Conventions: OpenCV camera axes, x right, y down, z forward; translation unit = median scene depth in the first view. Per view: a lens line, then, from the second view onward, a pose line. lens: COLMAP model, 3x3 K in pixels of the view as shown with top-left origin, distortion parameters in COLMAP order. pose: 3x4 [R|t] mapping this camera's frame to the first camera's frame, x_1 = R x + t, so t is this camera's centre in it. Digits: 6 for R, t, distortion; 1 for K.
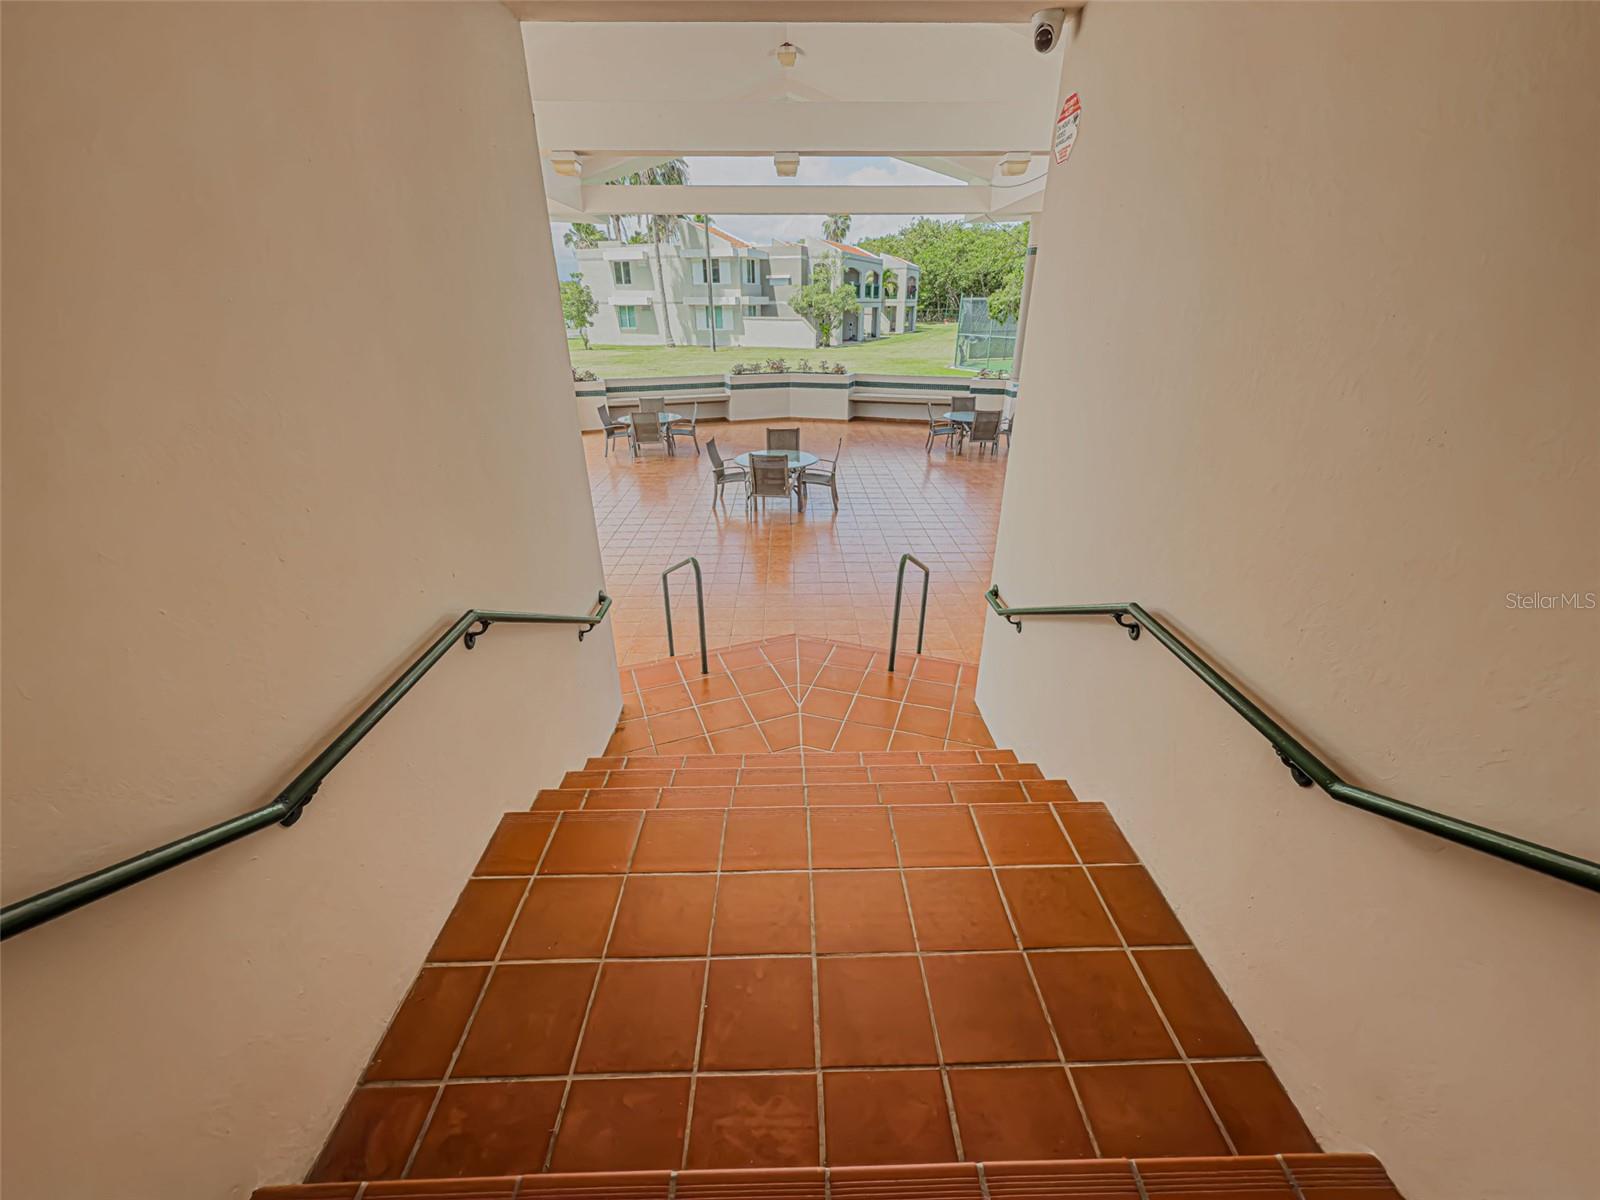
lens RADIAL K [[638.9, 0, 801.5], [0, 638.9, 601.1], [0, 0, 1]] dist [-0.002267, -0.000256]
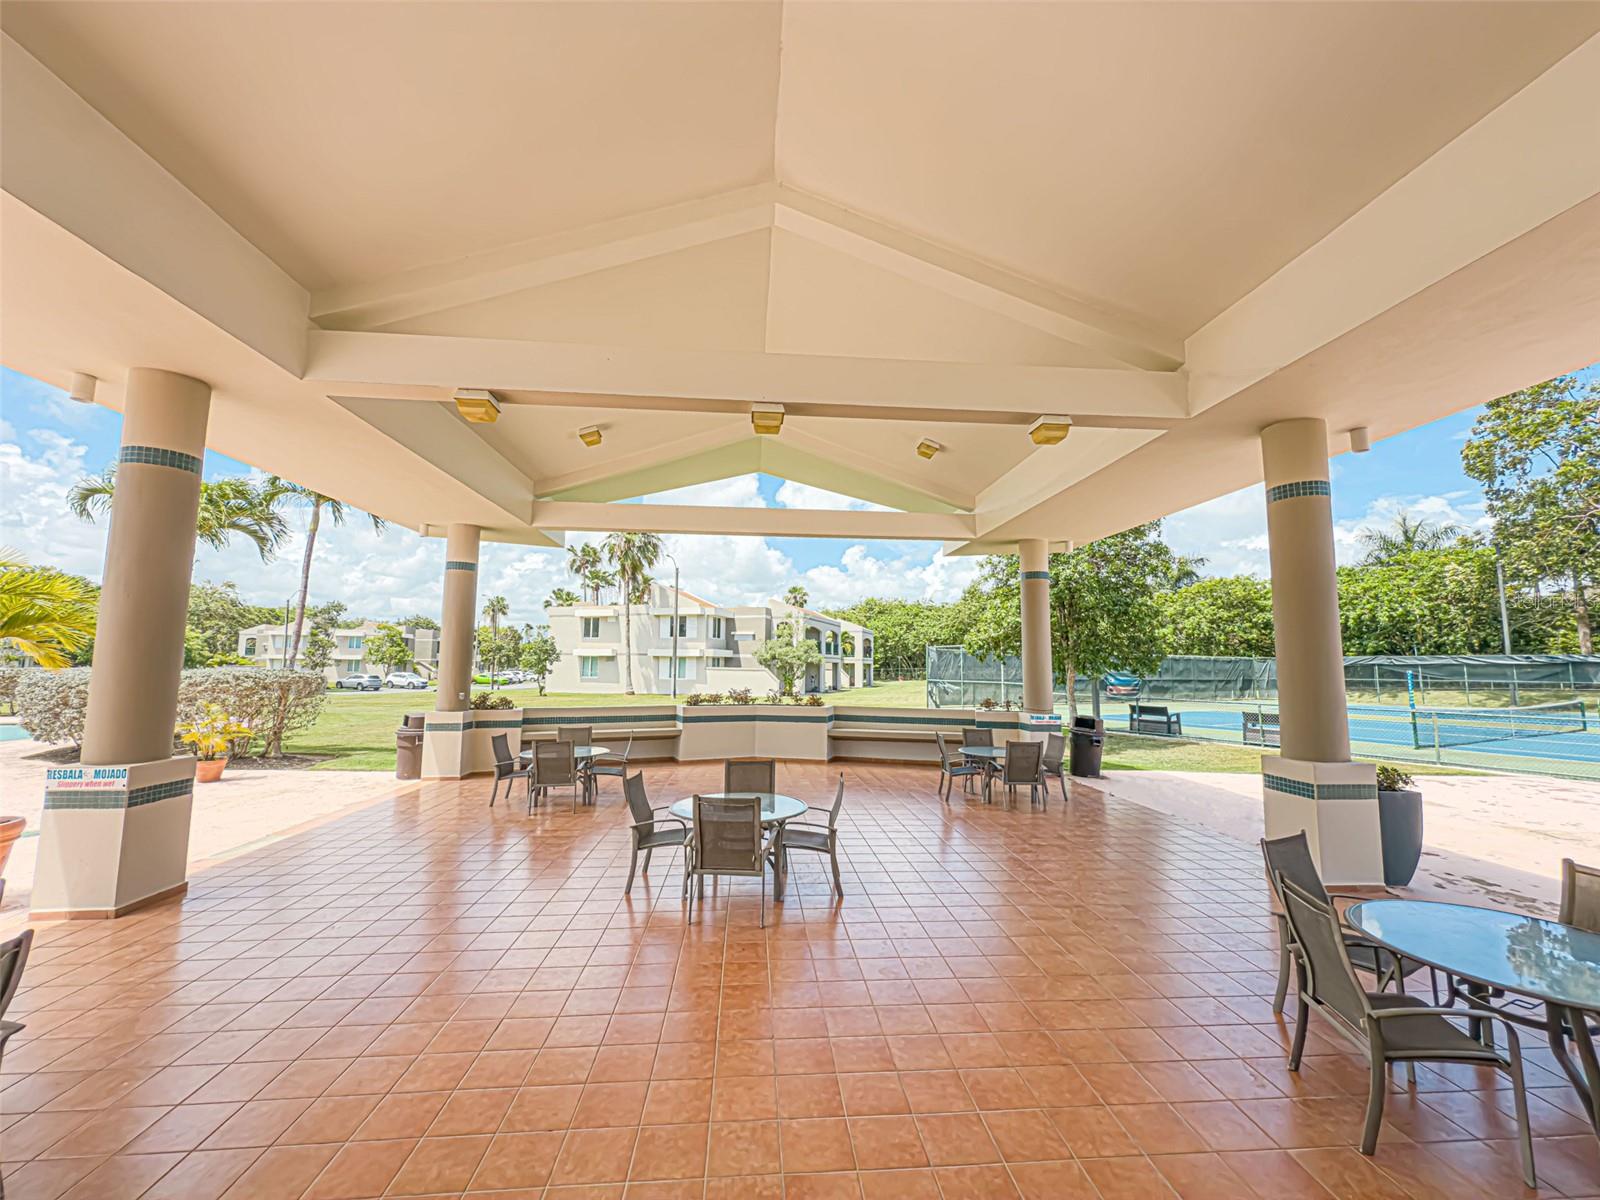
lens RADIAL K [[638.9, 0, 801.5], [0, 638.9, 601.1], [0, 0, 1]] dist [-0.002267, -0.000256]
pose [[0.998046, 0.017992, 0.059844, -0.011749], [0.015389, 0.857395, -0.514429, -0.043154], [-0.060566, 0.514345, 0.855442, 0.213237]]
